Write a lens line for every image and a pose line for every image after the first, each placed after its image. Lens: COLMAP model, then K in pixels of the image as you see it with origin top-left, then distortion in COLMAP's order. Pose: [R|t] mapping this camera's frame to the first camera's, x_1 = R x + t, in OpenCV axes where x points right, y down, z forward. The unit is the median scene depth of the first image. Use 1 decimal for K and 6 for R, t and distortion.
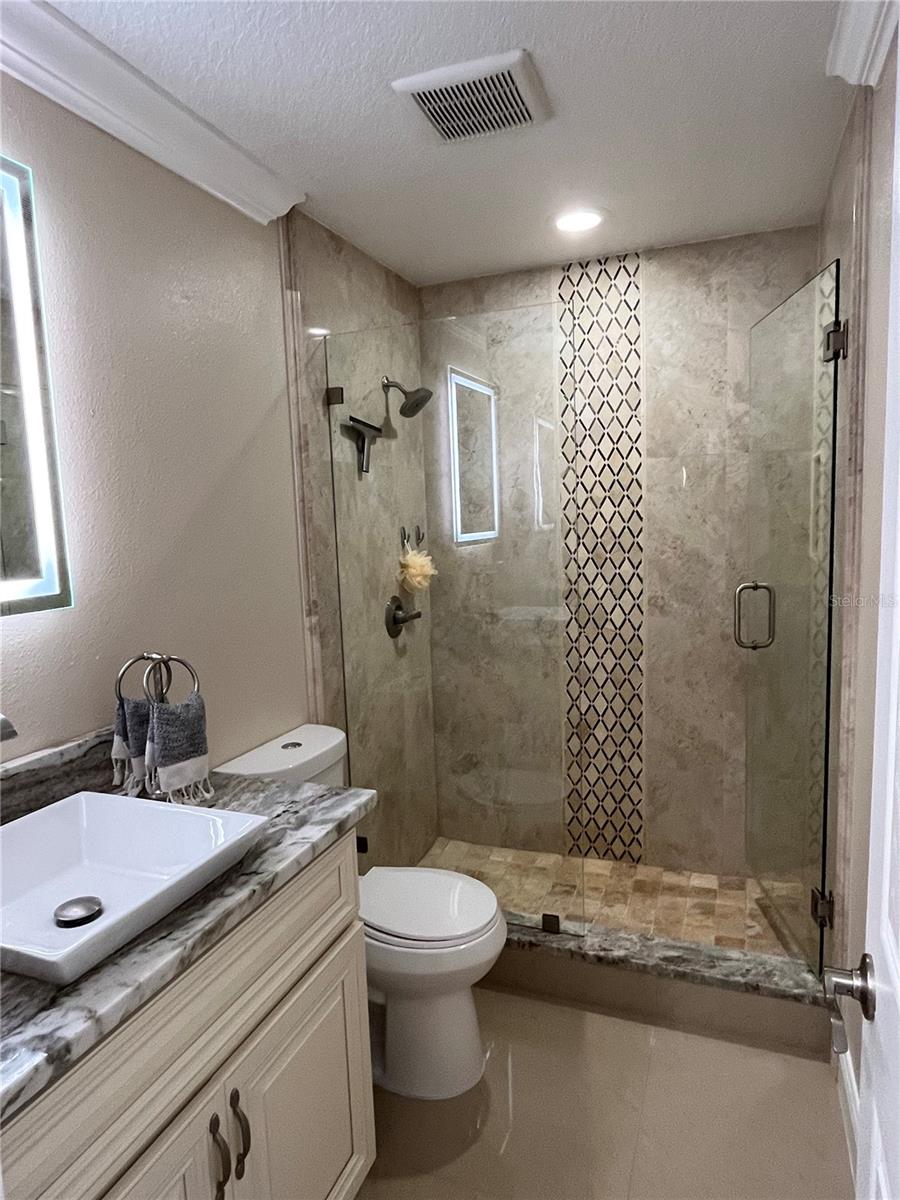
lens RADIAL K [[722.4, 0, 451.2], [0, 722.4, 602.6], [0, 0, 1]] dist [0.000911, -0.000139]
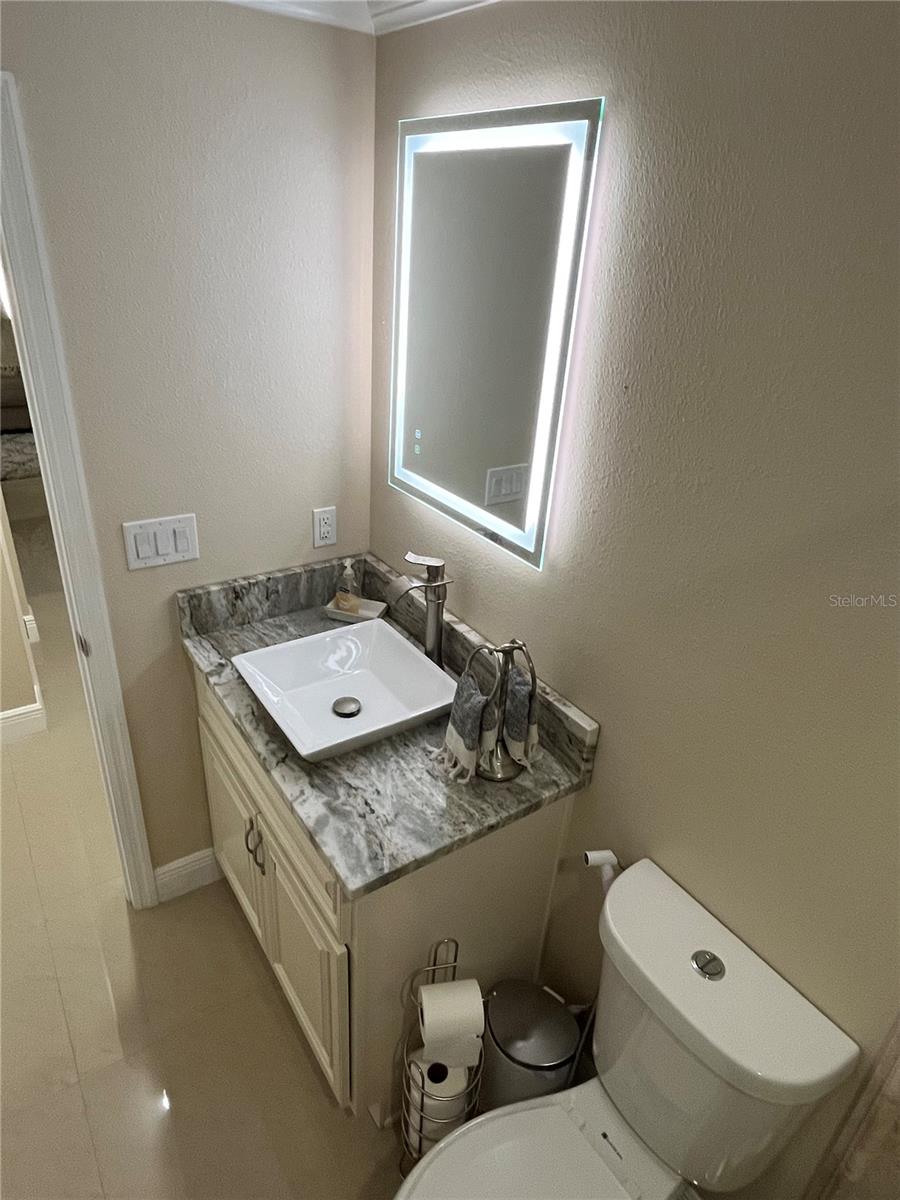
lens RADIAL K [[722.4, 0, 452.3], [0, 722.4, 593.4], [0, 0, 1]] dist [0.000911, -0.000139]
pose [[-0.566597, 0.372108, -0.735190, 0.340494], [-0.140637, 0.835463, 0.531247, -0.524078], [0.811905, 0.404397, -0.421038, 1.405275]]
